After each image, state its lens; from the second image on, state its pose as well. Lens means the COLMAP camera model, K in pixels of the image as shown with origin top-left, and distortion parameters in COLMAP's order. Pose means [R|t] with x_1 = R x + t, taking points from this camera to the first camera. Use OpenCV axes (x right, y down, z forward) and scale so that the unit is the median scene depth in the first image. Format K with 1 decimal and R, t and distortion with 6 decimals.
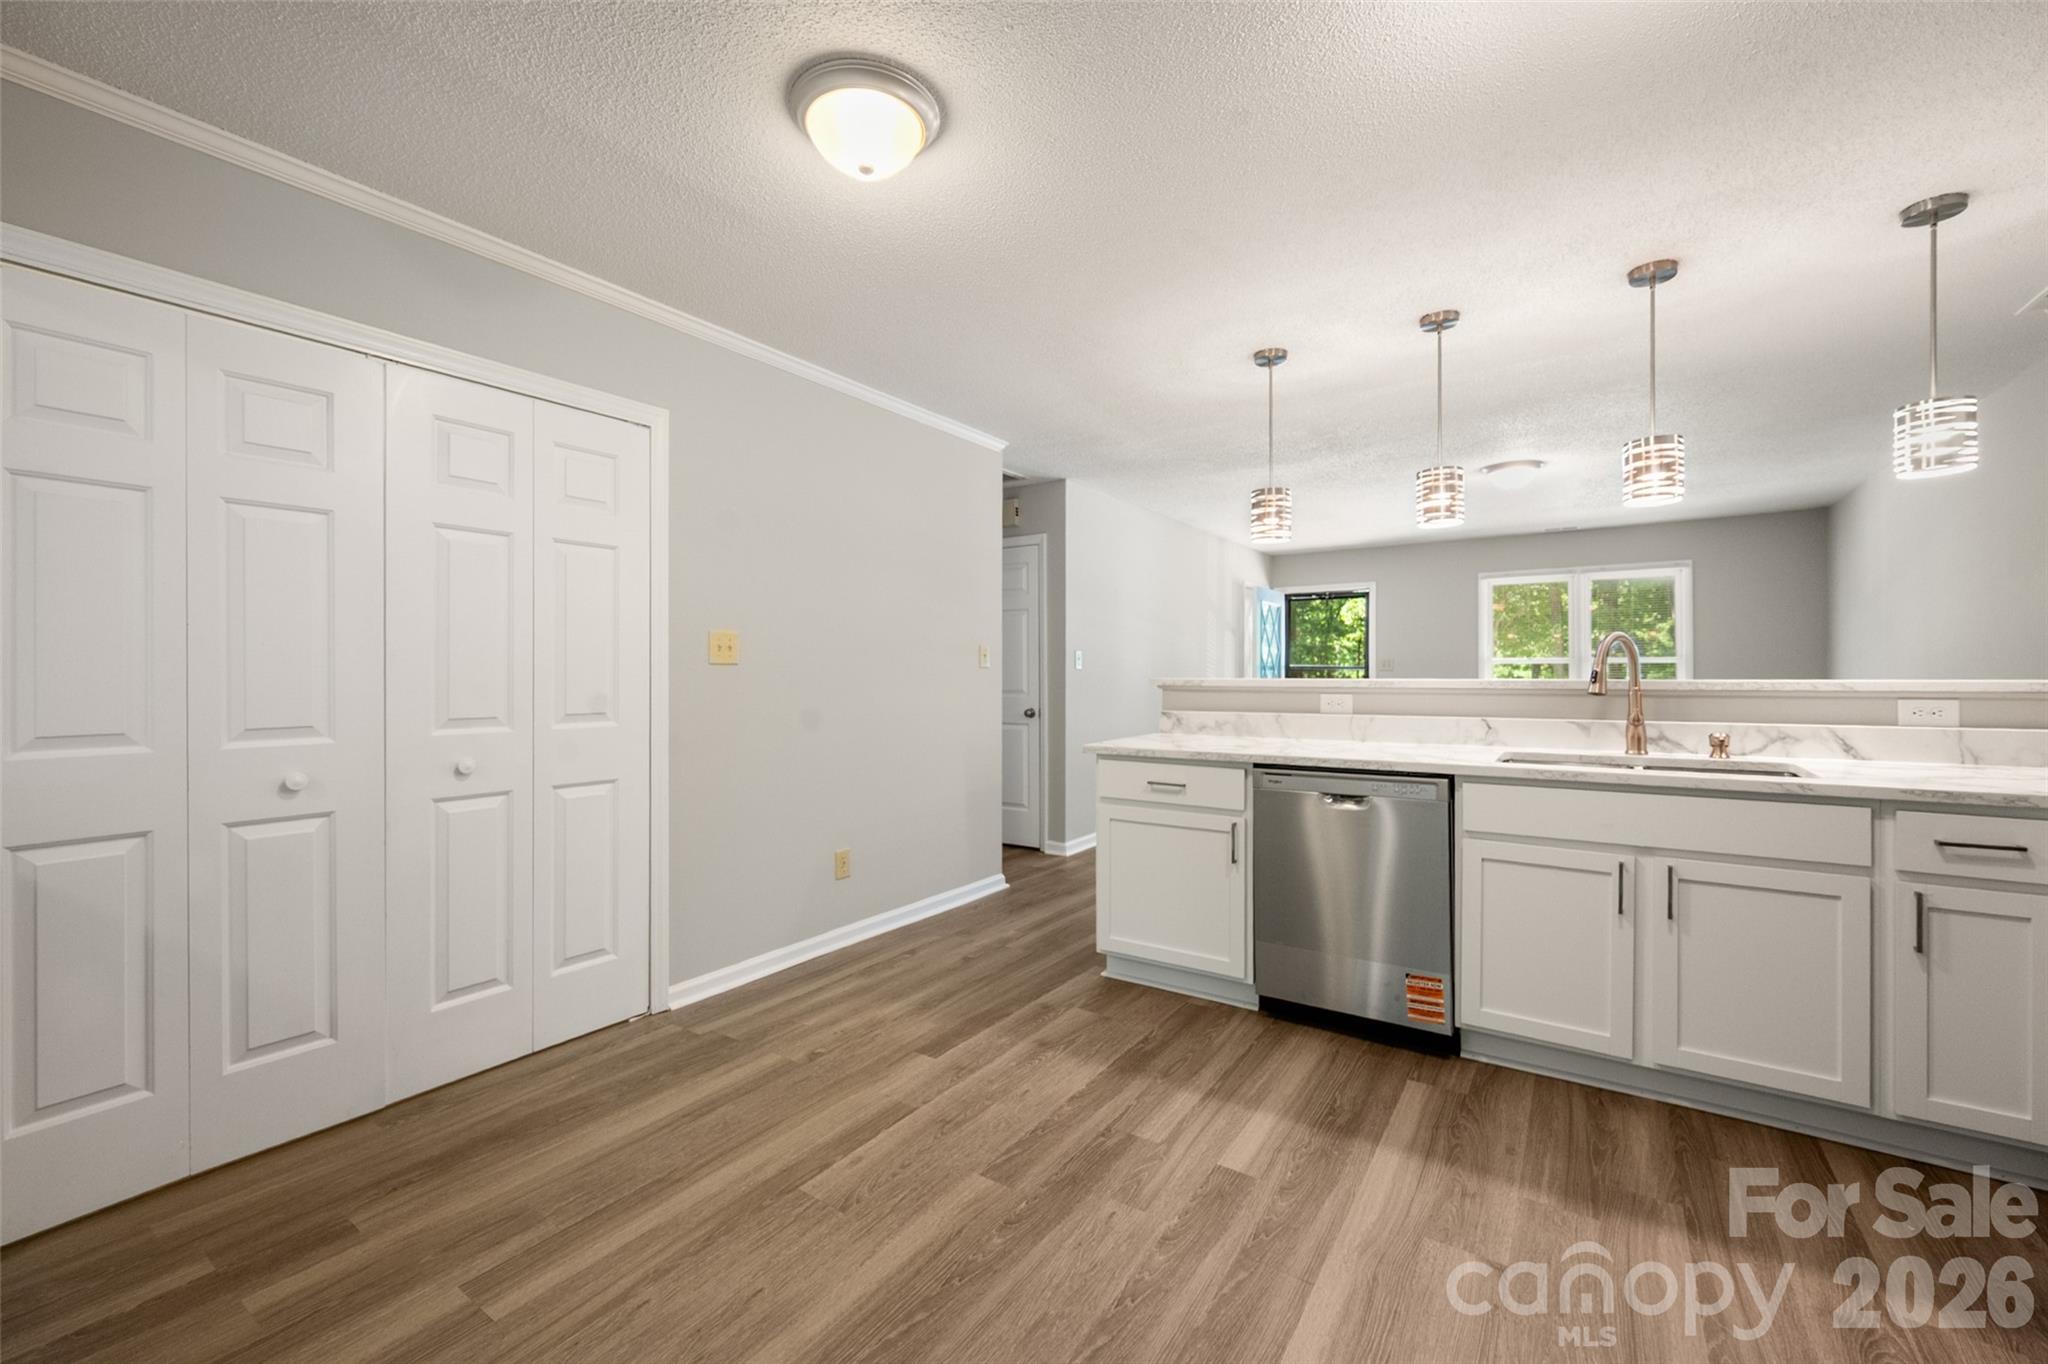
lens RADIAL K [[827.0, 0, 1031.1], [0, 827.0, 677.2], [0, 0, 1]] dist [-0.000589, -0.000072]
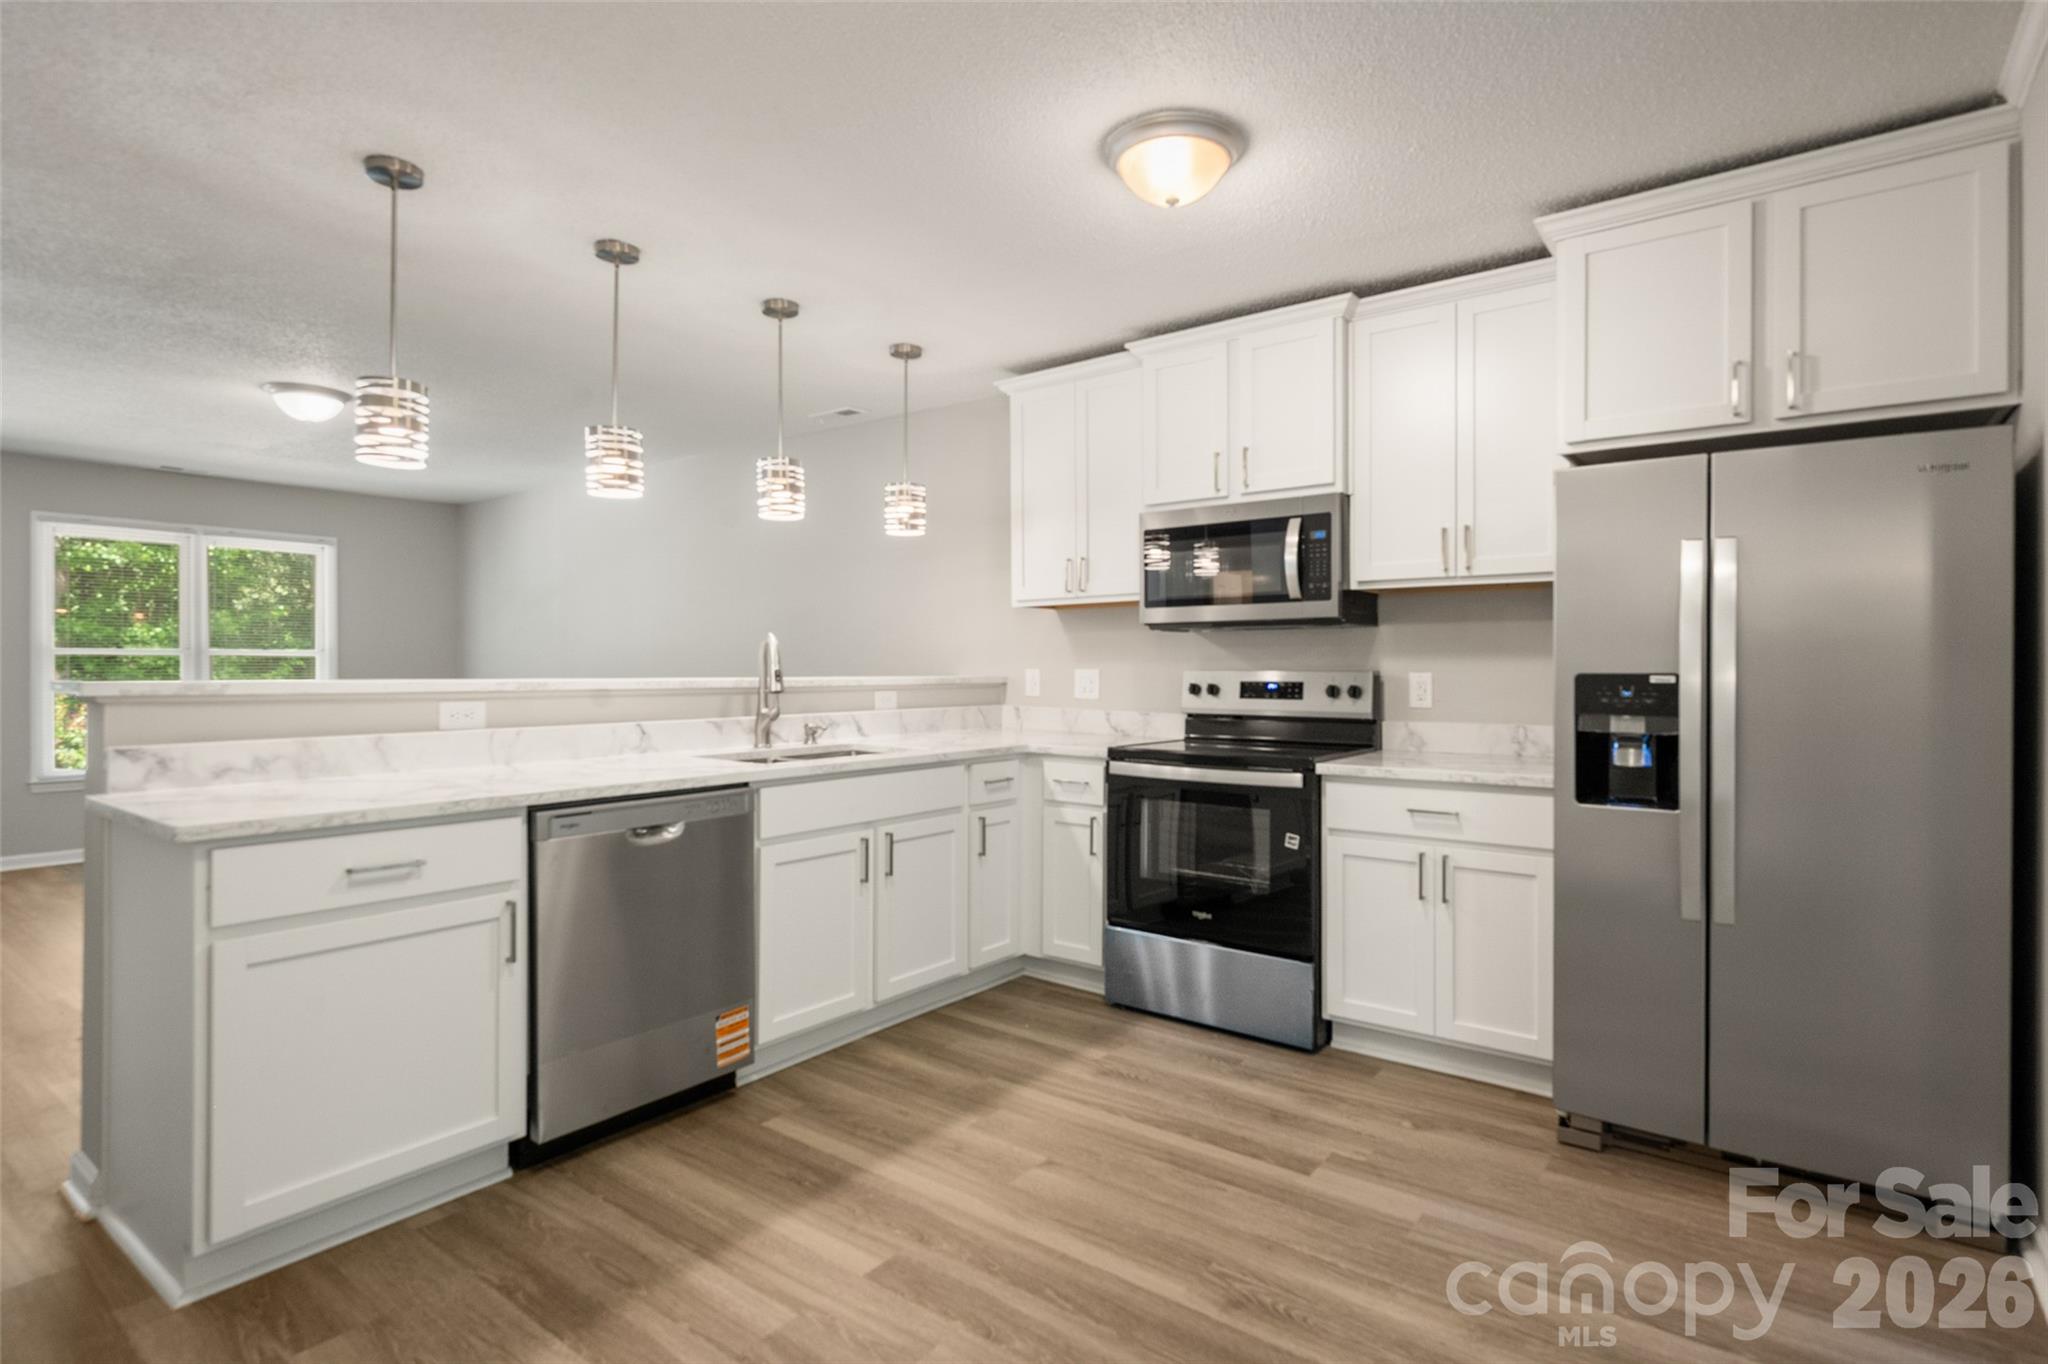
lens RADIAL K [[1020.1, 0, 1033.6], [0, 1020.1, 671.4], [0, 0, 1]] dist [-0.001786, 0.000120]
pose [[0.051325, 0.000519, 0.998682, -0.653567], [0.002220, 0.999997, -0.000634, -0.004778], [-0.998680, 0.002250, 0.051323, 0.660937]]
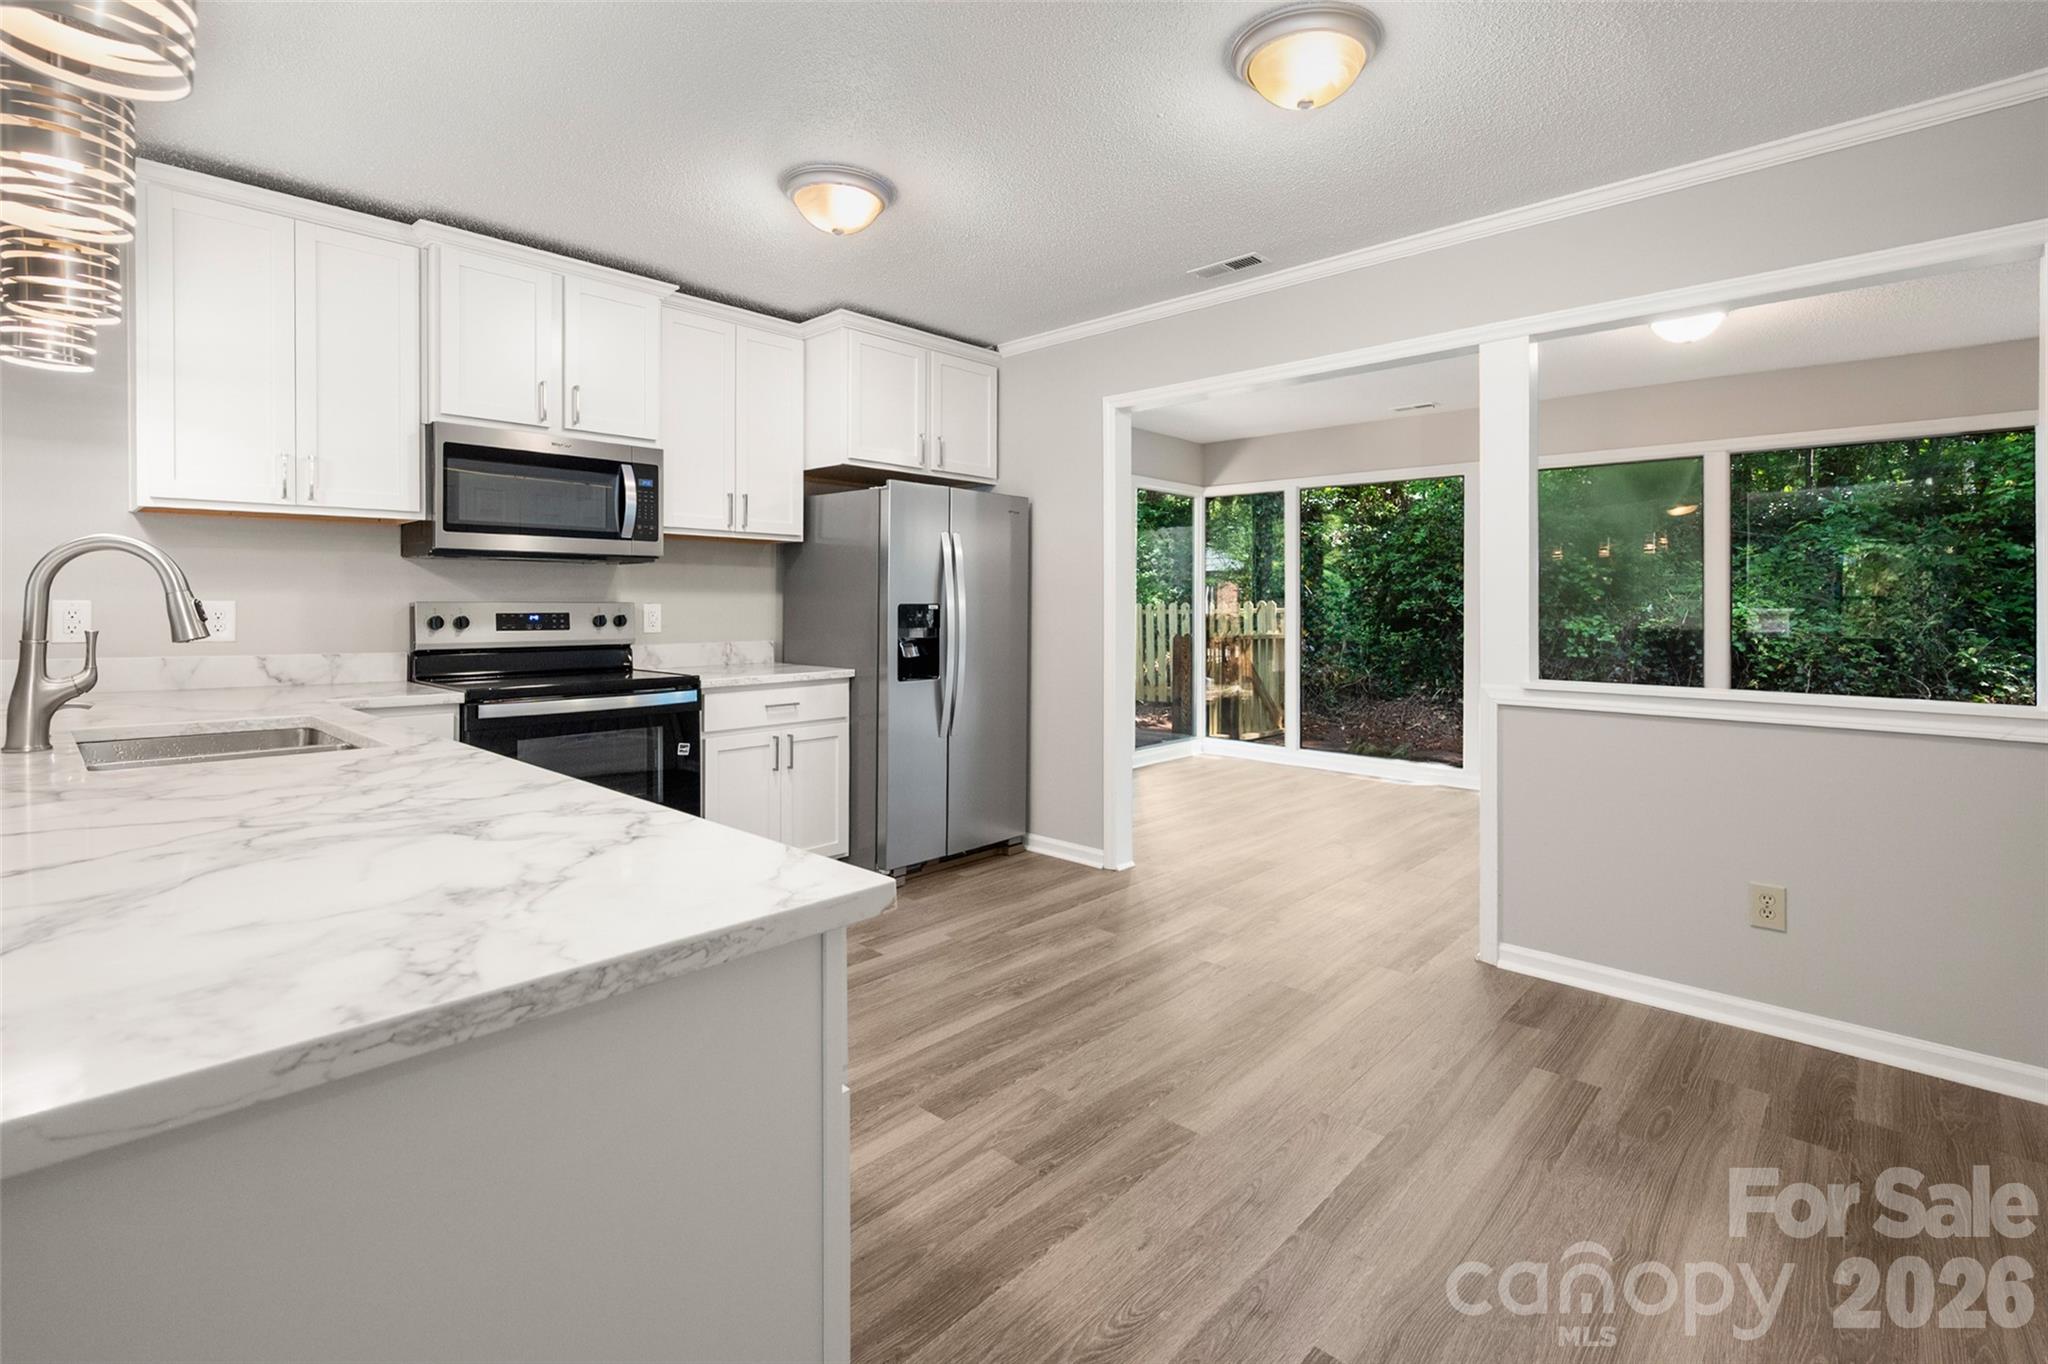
lens RADIAL K [[930.3, 0, 1038.6], [0, 930.3, 597.4], [0, 0, 1]] dist [-0.000286, 0.000108]
pose [[-0.989413, 0.001100, 0.145121, -0.031518], [0.000657, 0.999995, -0.003107, -0.008334], [-0.145124, -0.002978, -0.989409, 1.735513]]
